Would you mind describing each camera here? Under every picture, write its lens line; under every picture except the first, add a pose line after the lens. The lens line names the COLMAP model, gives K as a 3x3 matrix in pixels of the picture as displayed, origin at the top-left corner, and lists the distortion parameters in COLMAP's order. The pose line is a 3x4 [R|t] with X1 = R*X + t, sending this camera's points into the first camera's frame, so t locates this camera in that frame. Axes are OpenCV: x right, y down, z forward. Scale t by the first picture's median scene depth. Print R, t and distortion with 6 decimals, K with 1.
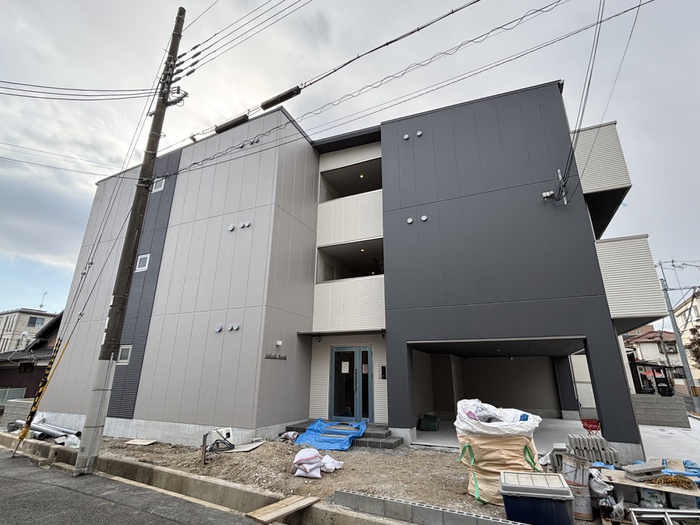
lens RADIAL K [[343.3, 0, 350.0], [0, 343.3, 262.5], [0, 0, 1]] dist [0.027764, -0.000106]
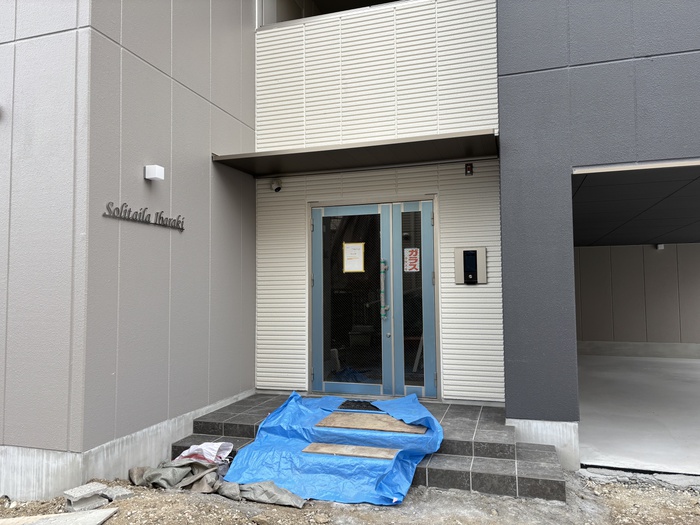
lens RADIAL K [[526.9, 0, 350.0], [0, 526.9, 262.5], [0, 0, 1]] dist [0.053503, -0.000600]
pose [[0.992629, -0.007573, 0.120953, -0.093546], [-0.023861, 0.966297, 0.256322, 0.184943], [-0.118818, -0.257319, 0.958994, 0.514646]]
